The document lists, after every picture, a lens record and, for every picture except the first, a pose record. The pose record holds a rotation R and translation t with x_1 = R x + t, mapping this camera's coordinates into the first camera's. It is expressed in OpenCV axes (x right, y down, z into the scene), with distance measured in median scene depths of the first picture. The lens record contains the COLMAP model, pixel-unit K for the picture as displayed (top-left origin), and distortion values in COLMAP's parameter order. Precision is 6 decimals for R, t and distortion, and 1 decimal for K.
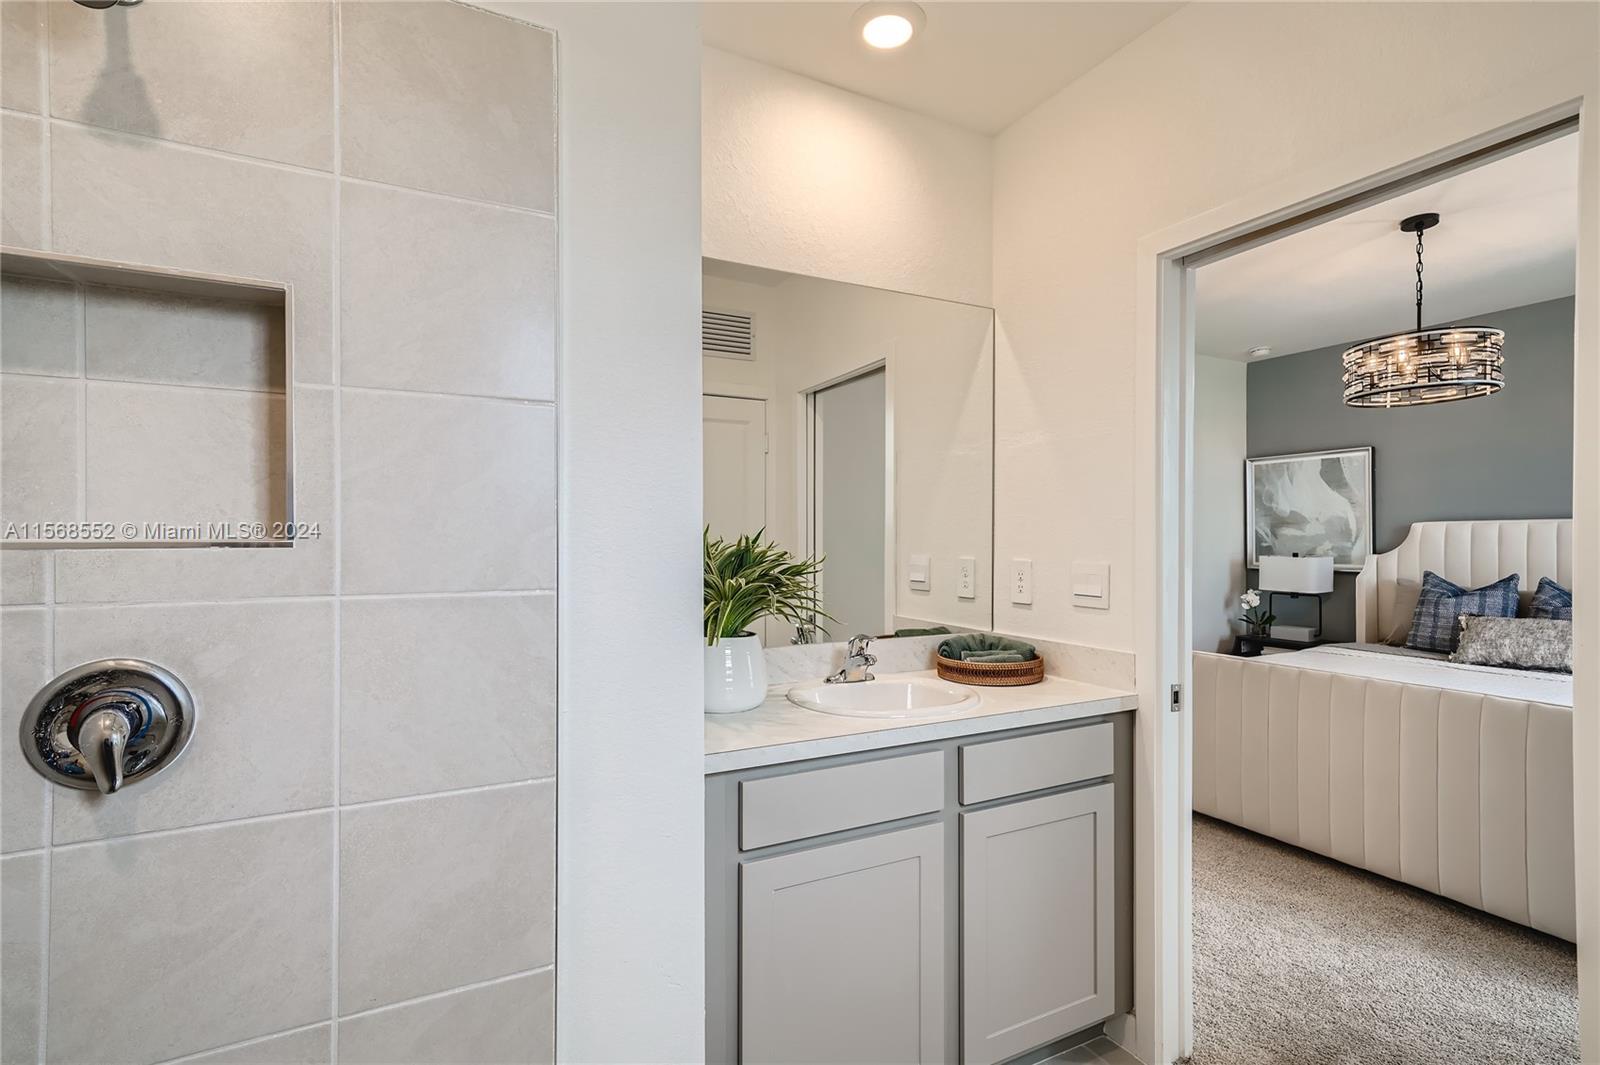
lens RADIAL K [[743.4, 0, 799.0], [0, 743.4, 542.0], [0, 0, 1]] dist [0.004888, 0.000573]
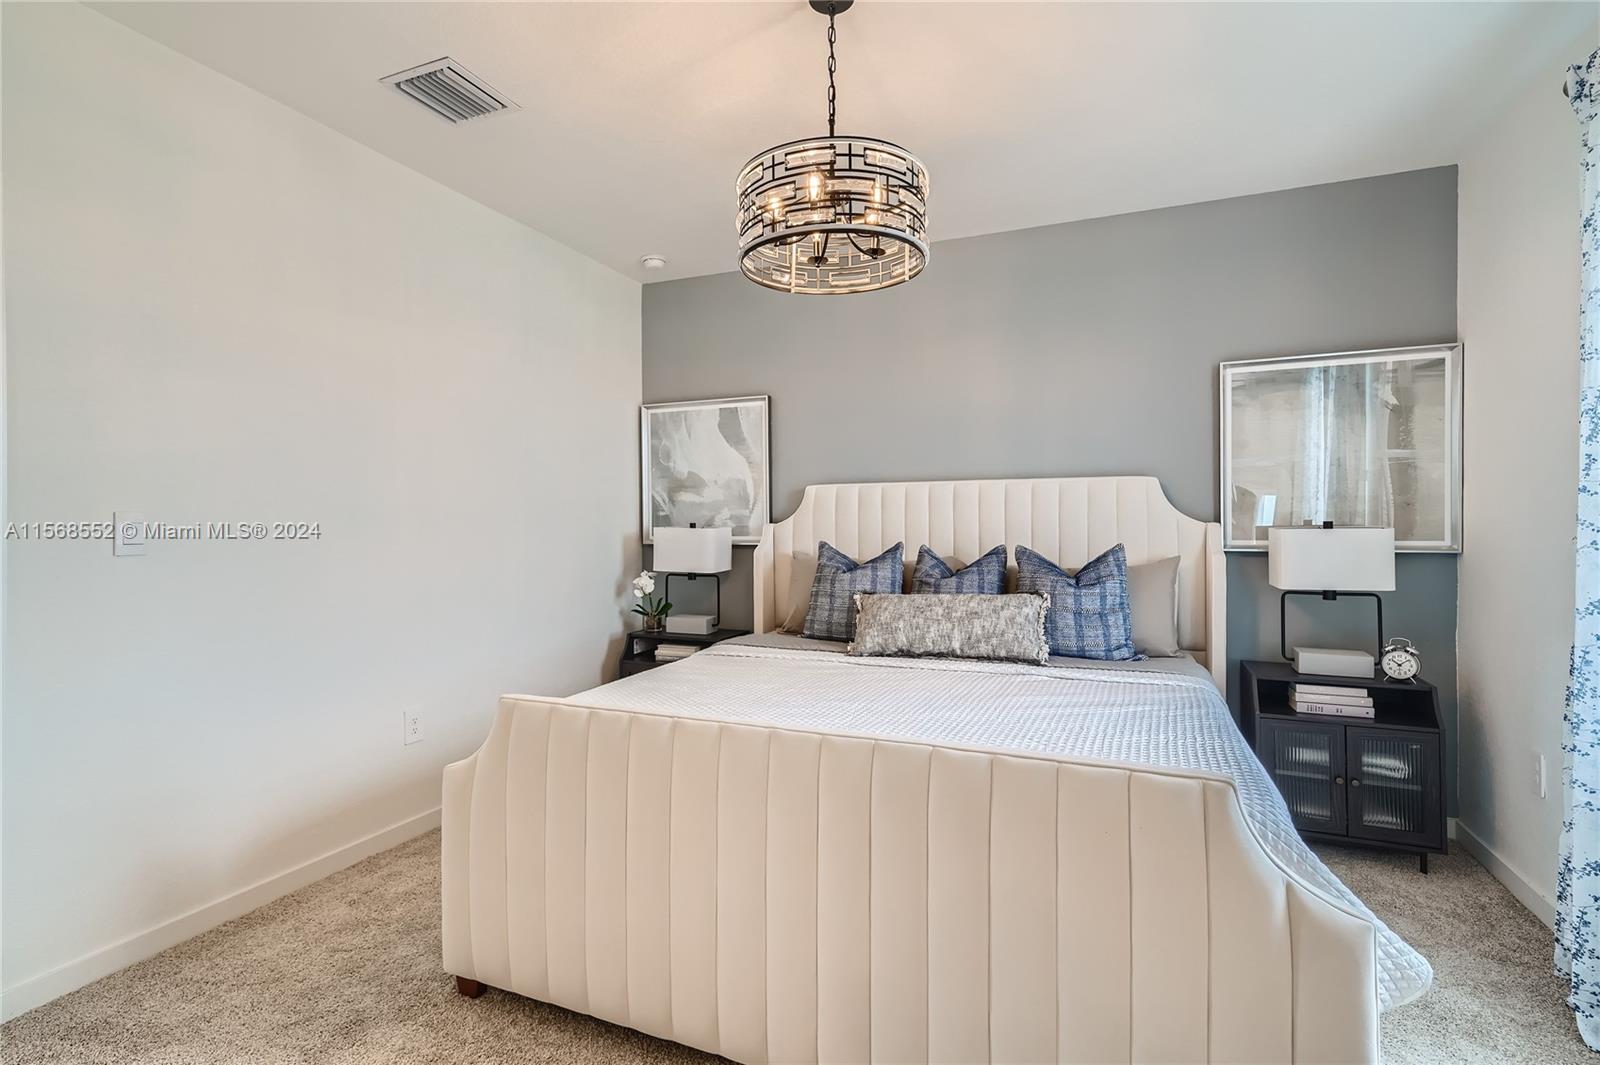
lens RADIAL K [[743.4, 0, 799.6], [0, 743.4, 528.9], [0, 0, 1]] dist [0.004888, 0.000573]
pose [[0.761458, -0.004966, 0.648195, 0.244620], [0.002478, 0.999986, 0.004750, 0.017872], [-0.648209, -0.002011, 0.761460, 0.329751]]
